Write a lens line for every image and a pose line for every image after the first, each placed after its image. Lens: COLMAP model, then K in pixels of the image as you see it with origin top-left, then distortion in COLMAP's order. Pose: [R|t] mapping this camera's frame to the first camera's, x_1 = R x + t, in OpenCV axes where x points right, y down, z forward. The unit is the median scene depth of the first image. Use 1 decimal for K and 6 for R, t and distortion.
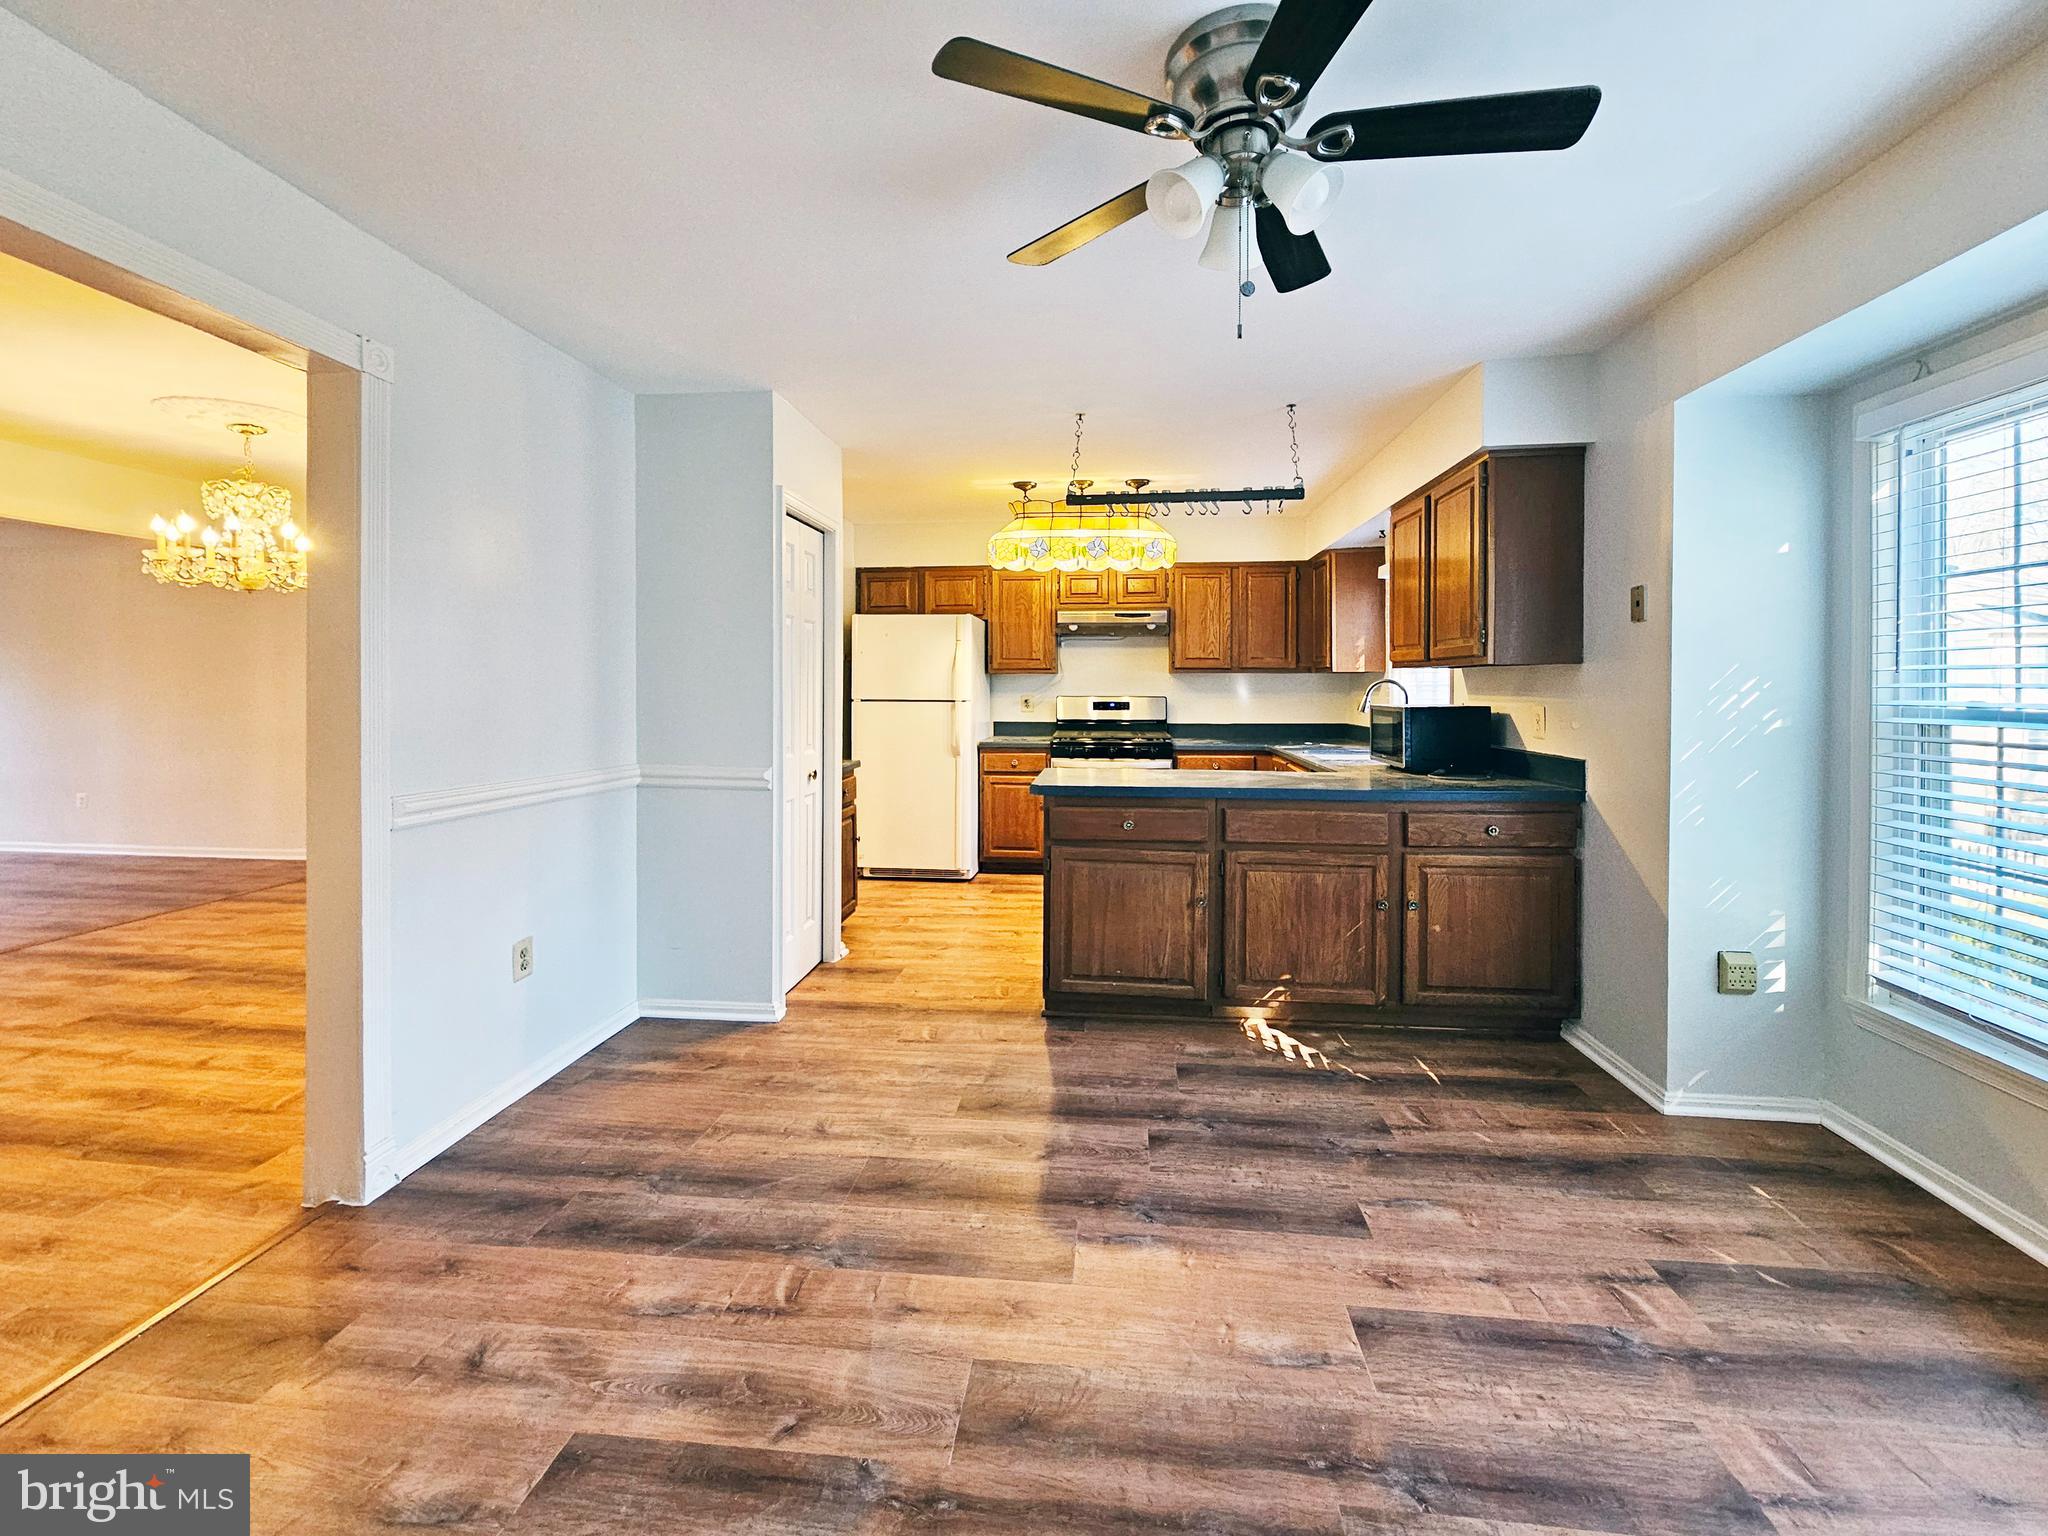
lens RADIAL K [[870.0, 0, 1035.9], [0, 870.0, 691.3], [0, 0, 1]] dist [-0.003710, 0.001672]
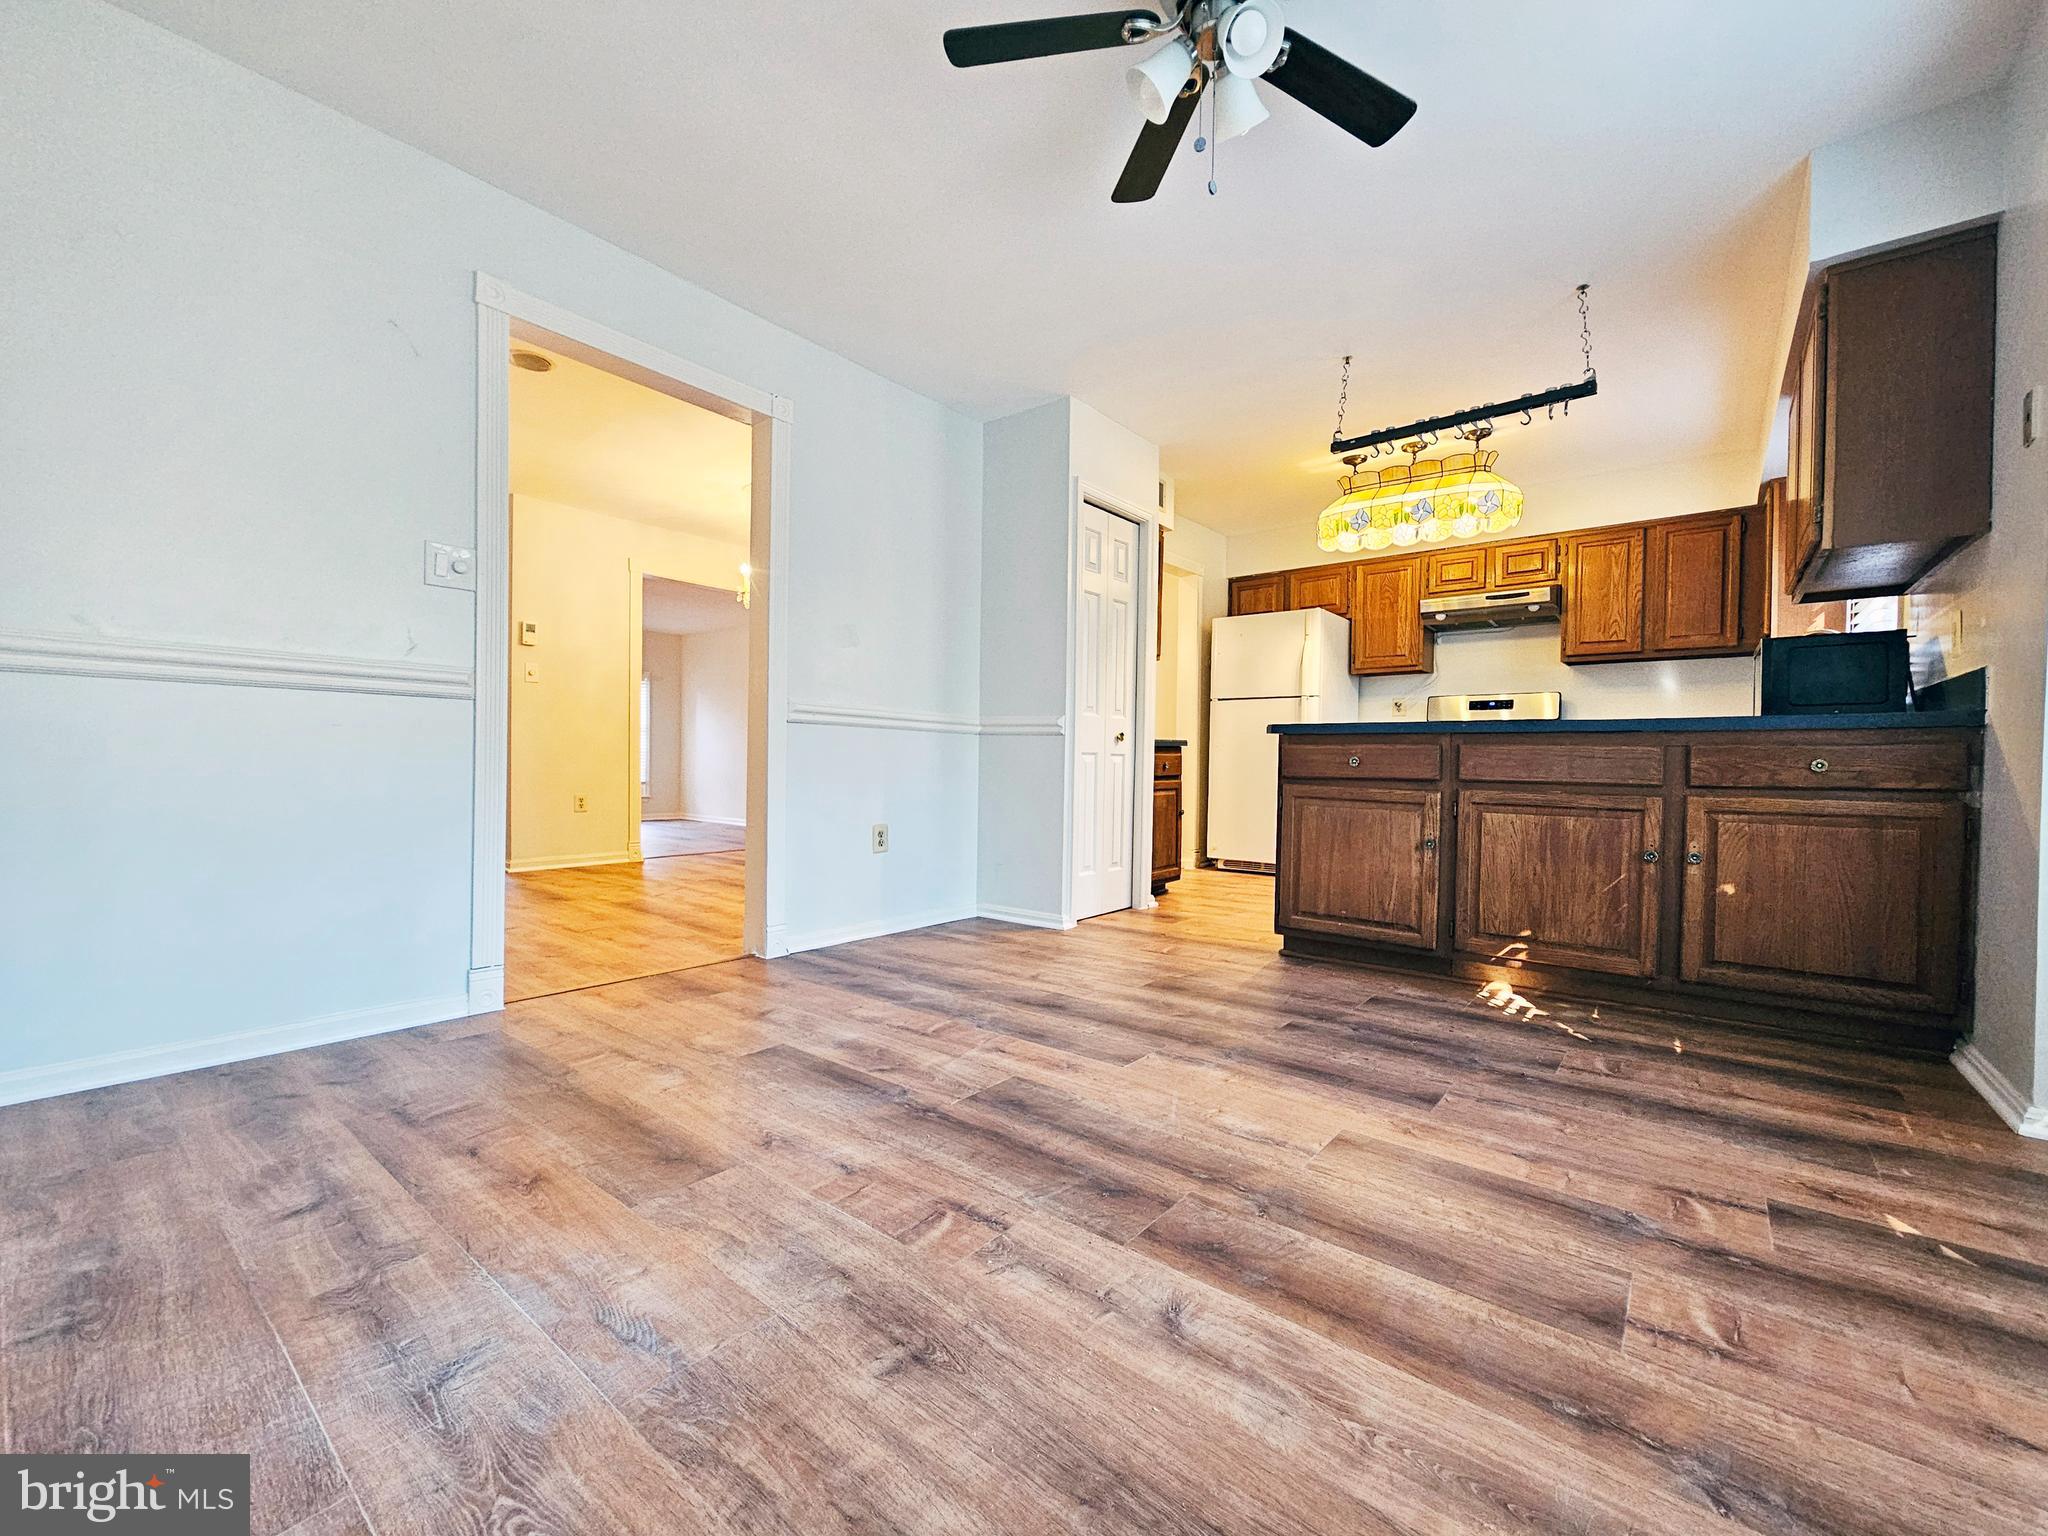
lens RADIAL K [[870.0, 0, 1011.9], [0, 870.0, 780.9], [0, 0, 1]] dist [-0.003710, 0.001672]
pose [[0.827526, 0.039642, -0.560027, 0.381741], [-0.031431, 0.999211, 0.024285, 0.185238], [0.560547, -0.002494, 0.828119, -0.039305]]
